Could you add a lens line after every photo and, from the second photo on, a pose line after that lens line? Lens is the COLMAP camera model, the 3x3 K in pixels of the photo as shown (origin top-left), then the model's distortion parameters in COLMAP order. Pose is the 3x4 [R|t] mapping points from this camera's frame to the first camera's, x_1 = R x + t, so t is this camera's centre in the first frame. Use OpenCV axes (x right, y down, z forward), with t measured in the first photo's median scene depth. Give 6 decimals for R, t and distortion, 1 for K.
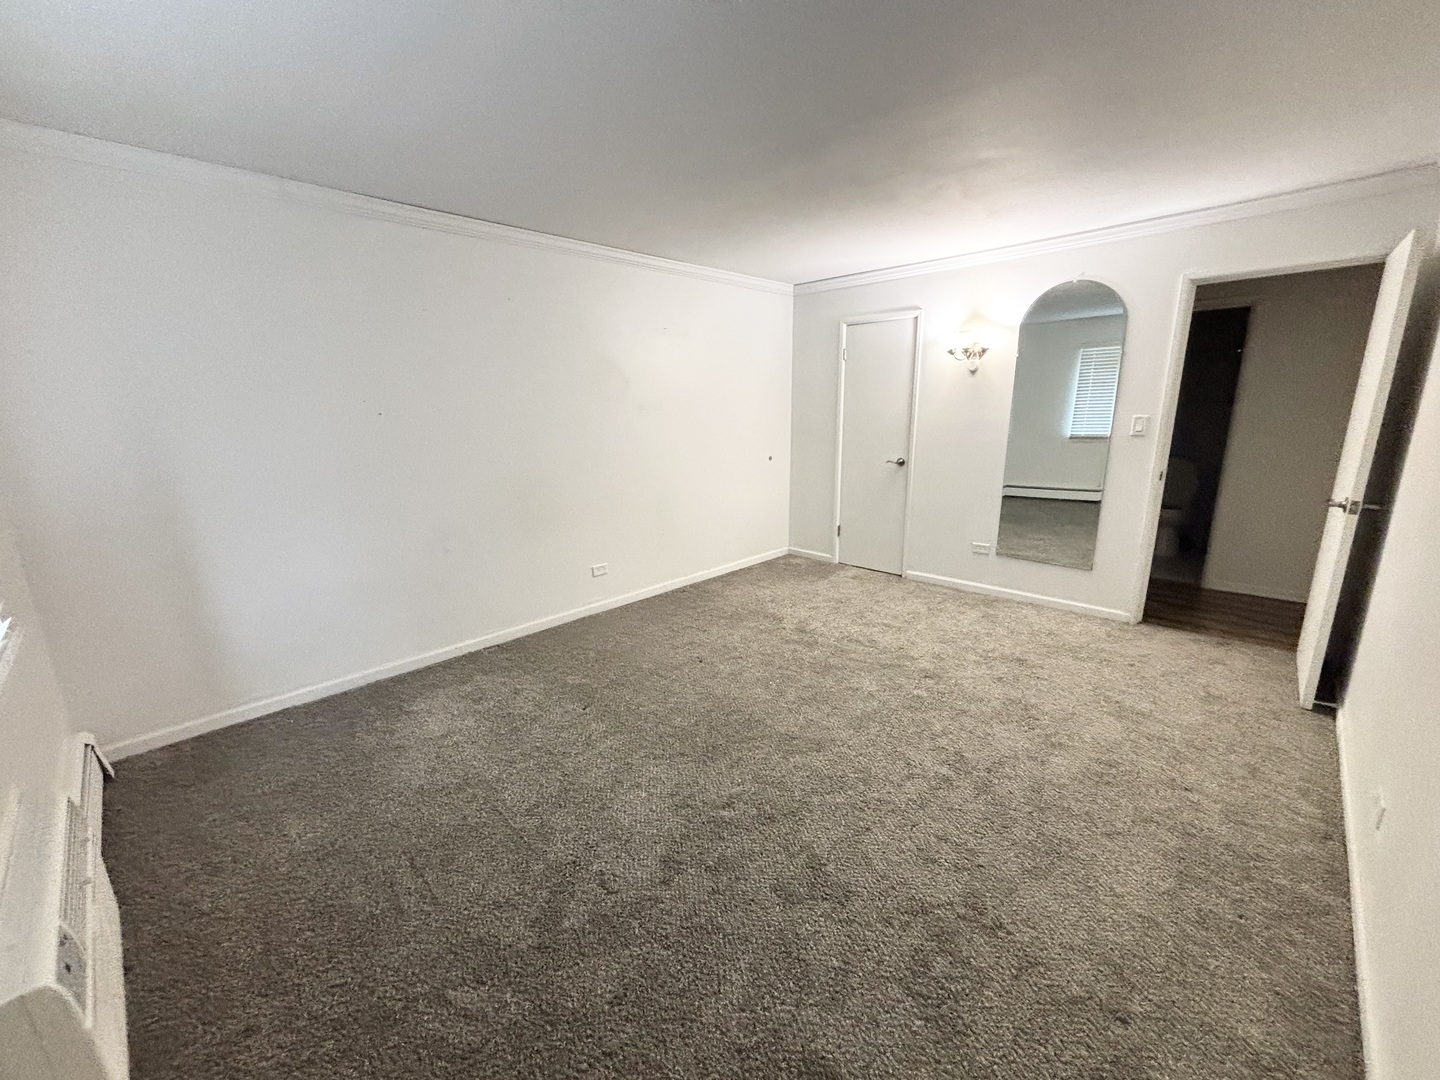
lens RADIAL K [[579.9, 0, 720.0], [0, 579.9, 540.0], [0, 0, 1]] dist [0.000083, 0.000019]
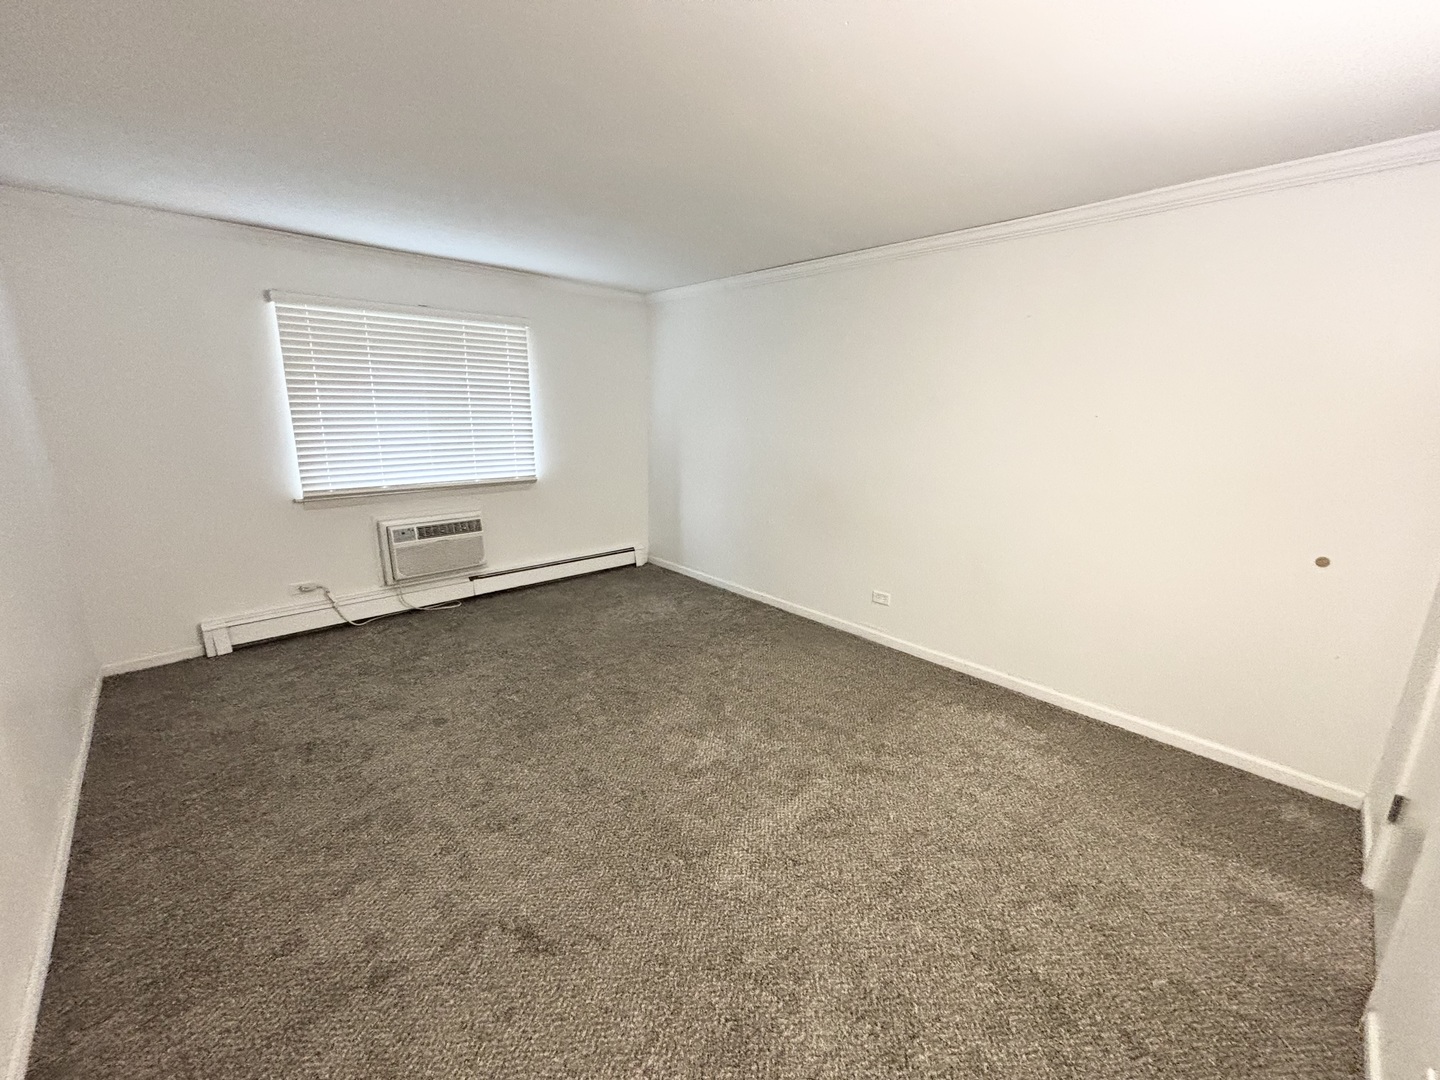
lens RADIAL K [[579.9, 0, 720.0], [0, 579.9, 540.0], [0, 0, 1]] dist [0.000083, 0.000019]
pose [[-0.060319, 0.242106, -0.968373, 0.631158], [-0.235774, 0.939232, 0.249507, -0.190715], [0.969934, 0.243367, 0.000429, 0.682220]]
